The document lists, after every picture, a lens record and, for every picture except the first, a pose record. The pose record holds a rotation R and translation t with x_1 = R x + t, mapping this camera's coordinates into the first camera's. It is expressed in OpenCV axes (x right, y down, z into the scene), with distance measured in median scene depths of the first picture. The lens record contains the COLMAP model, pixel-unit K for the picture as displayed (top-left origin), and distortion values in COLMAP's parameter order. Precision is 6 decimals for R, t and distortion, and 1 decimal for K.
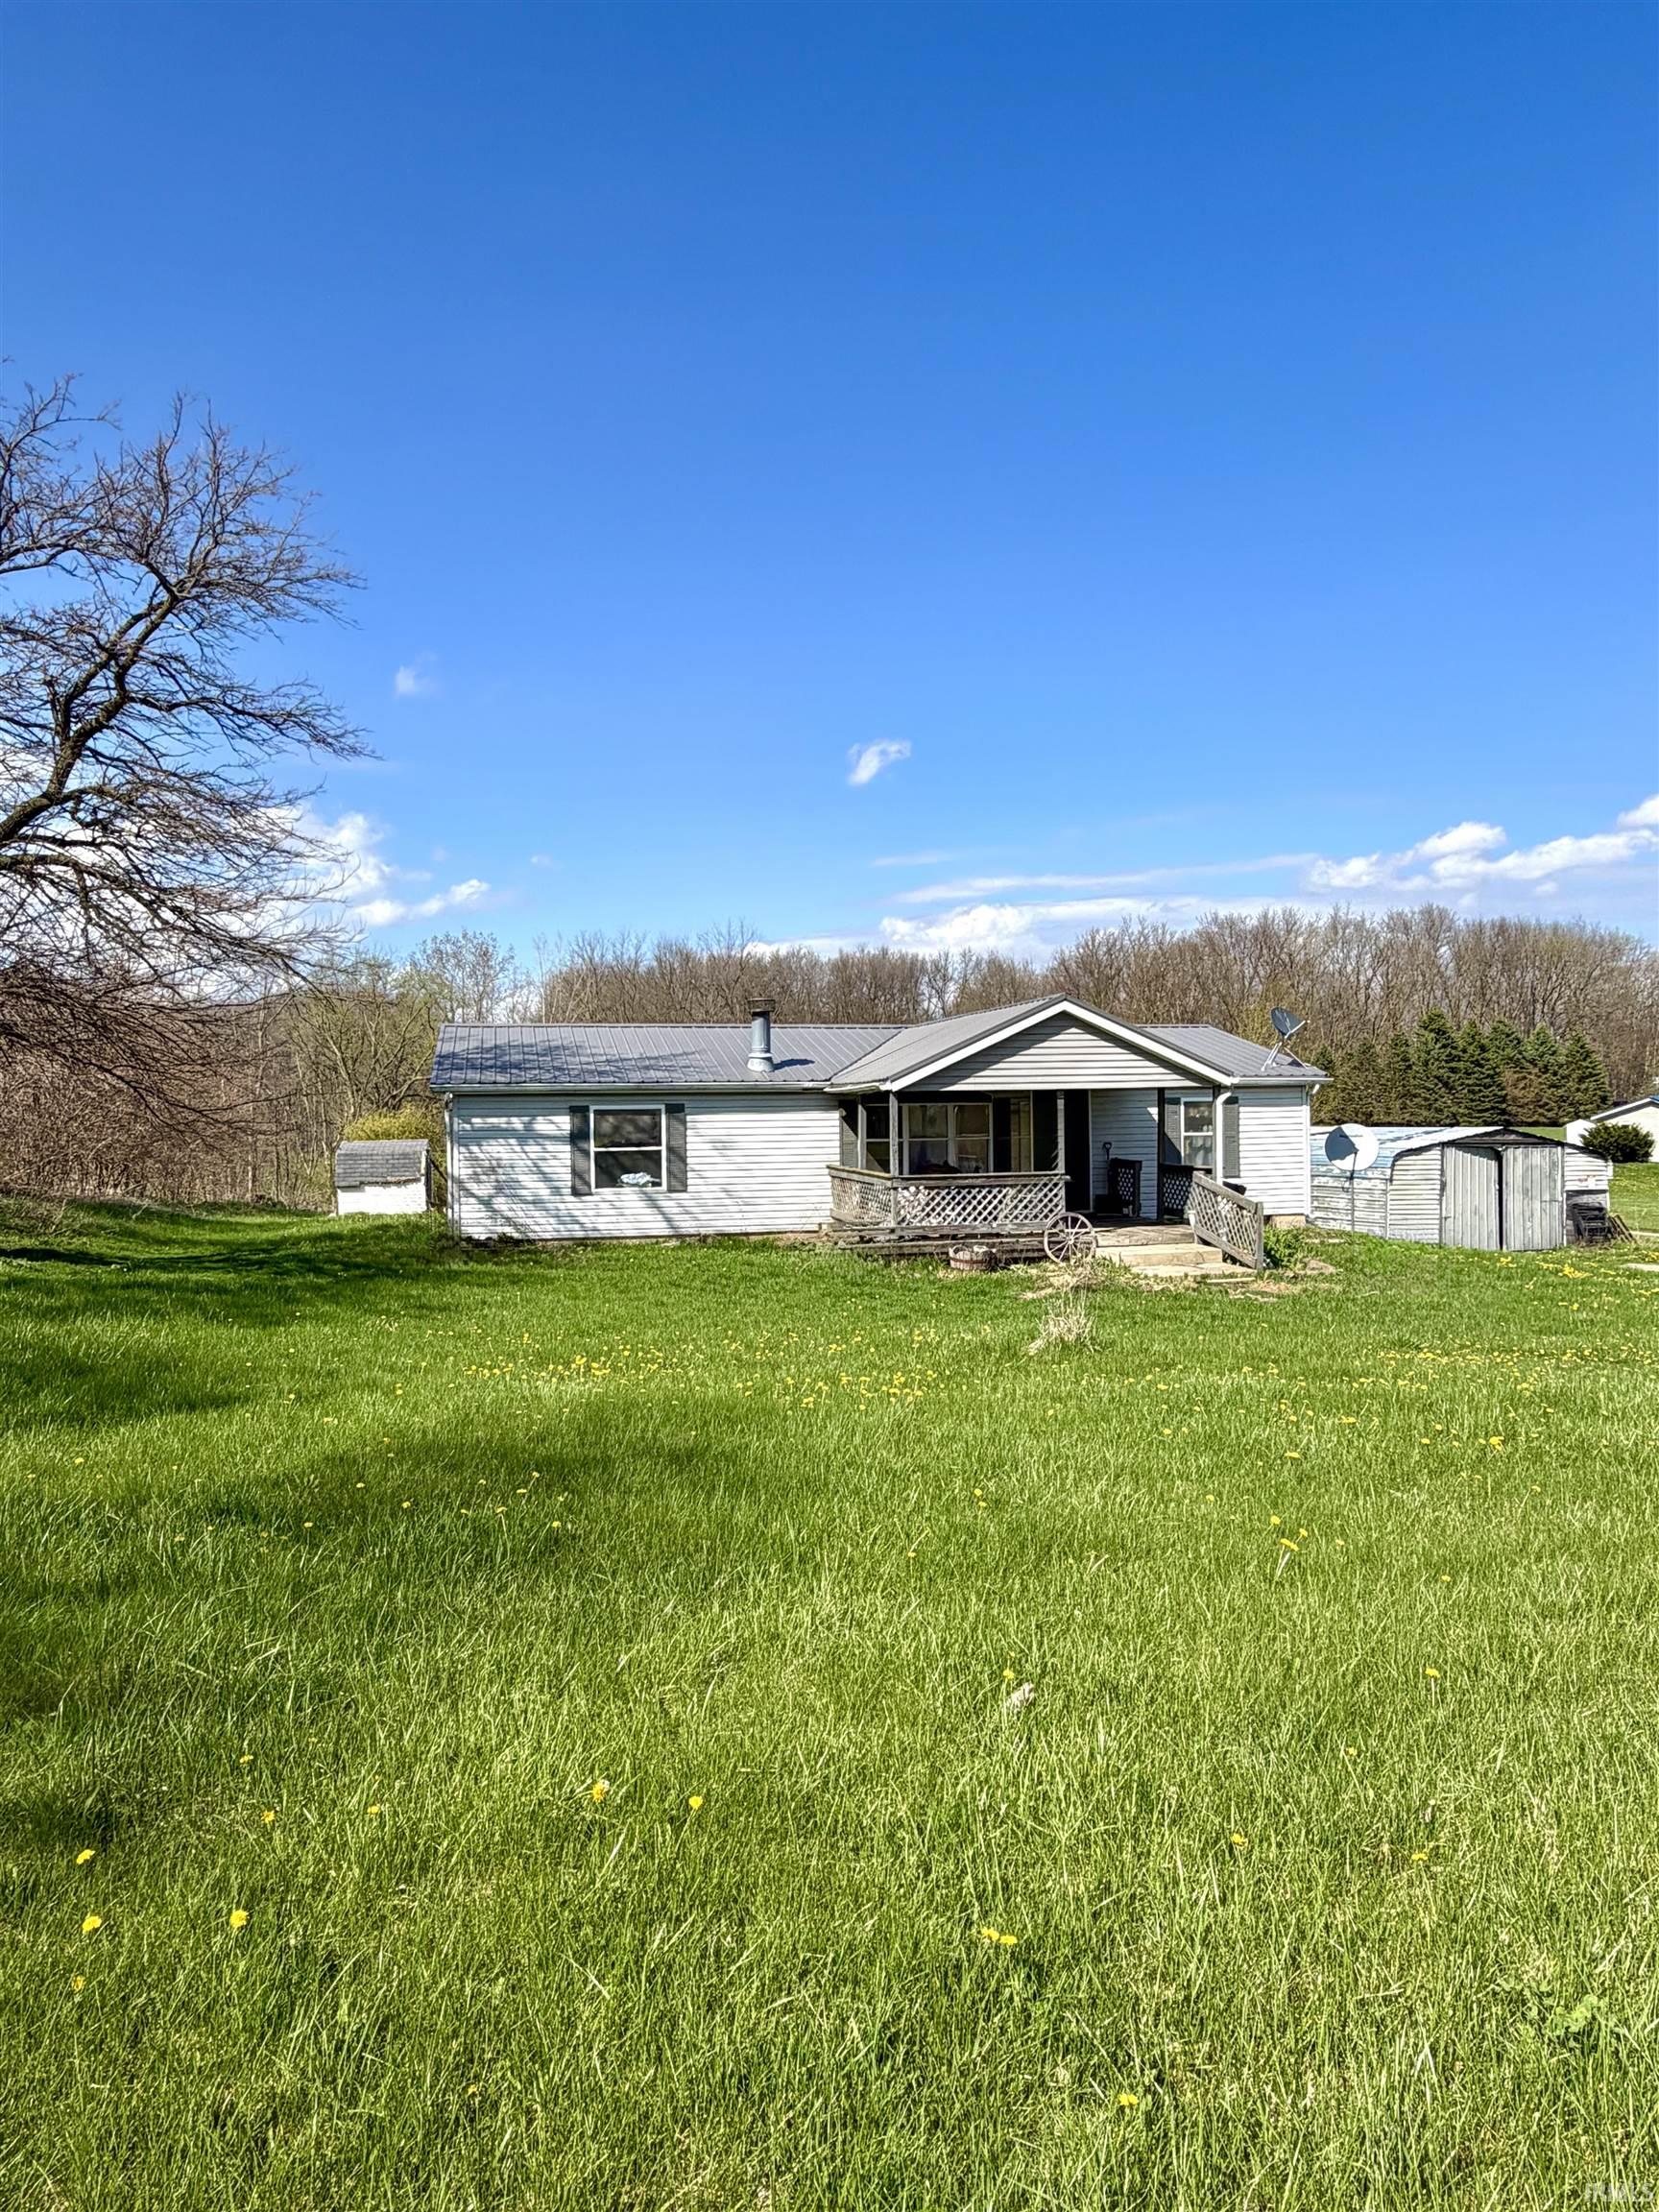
lens RADIAL K [[1418.8, 0, 829.2], [0, 1418.8, 1106.9], [0, 0, 1]] dist [-0.000180, -0.000001]
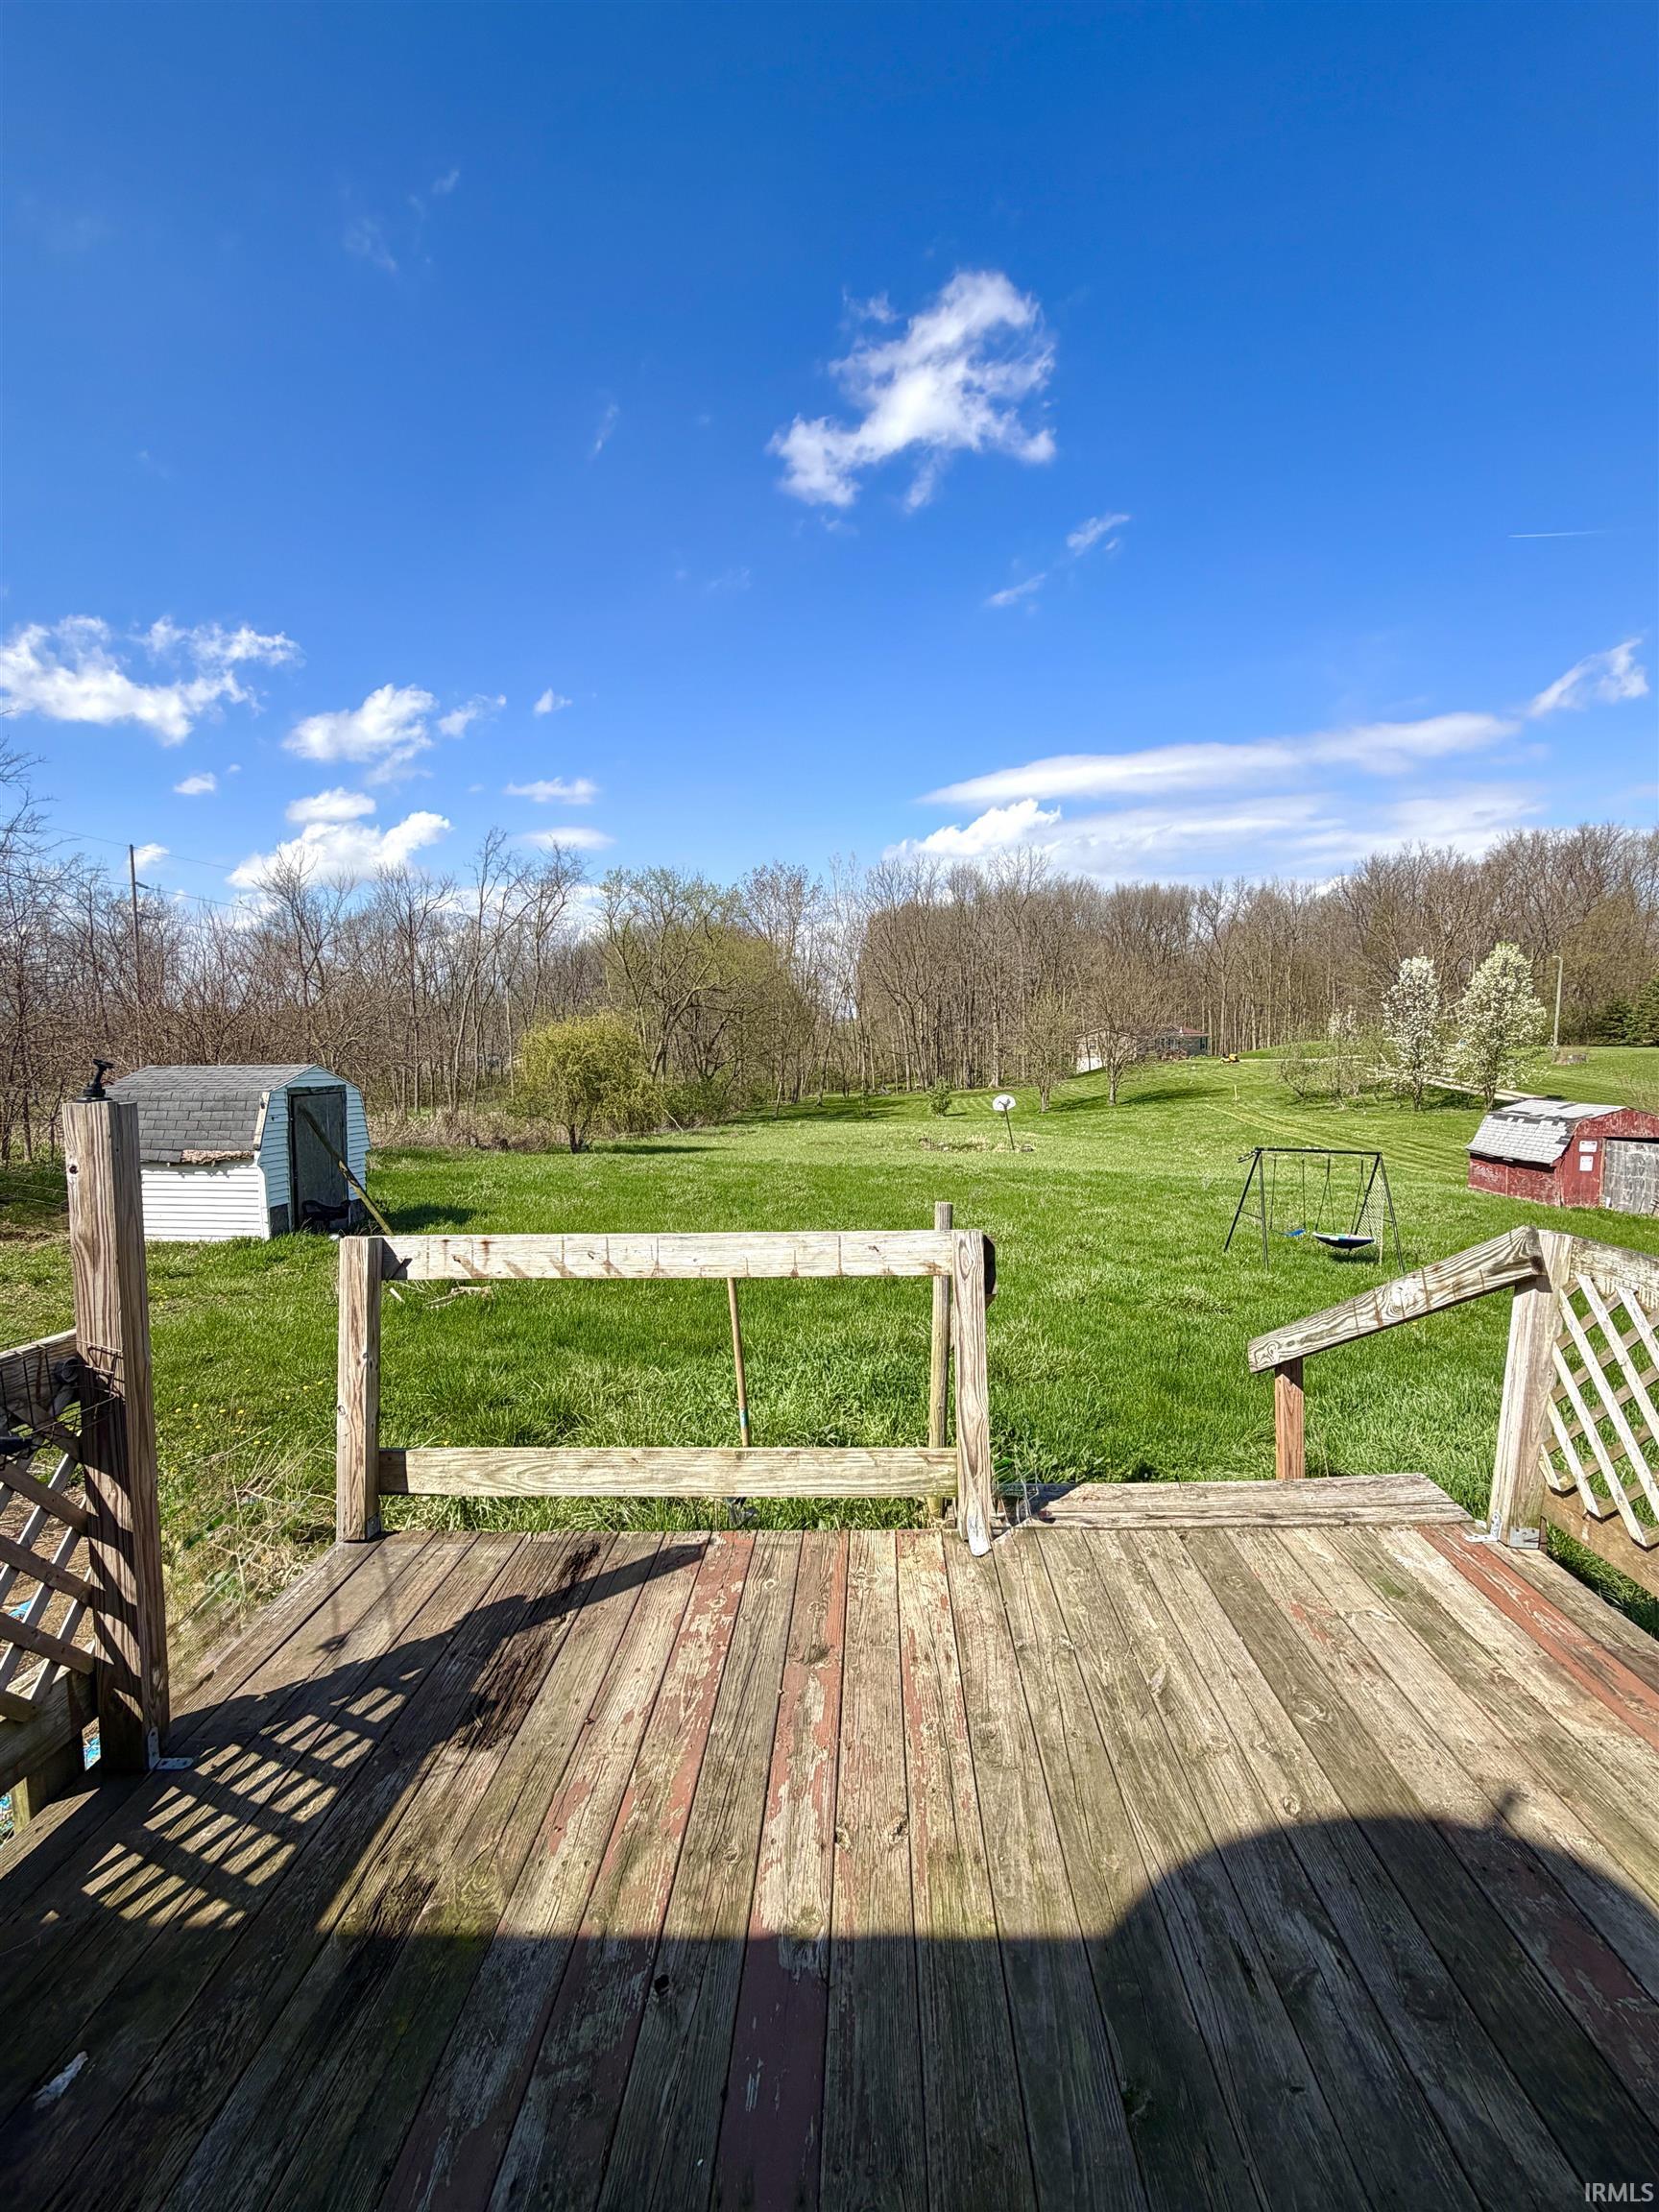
lens RADIAL K [[1023.7, 0, 835.3], [0, 1023.7, 1110.3], [0, 0, 1]] dist [-0.000755, -0.000018]
pose [[0.969985, 0.031828, -0.241074, -0.009633], [-0.011335, 0.996237, 0.085921, 0.001801], [0.242902, -0.080609, 0.966696, 0.173566]]
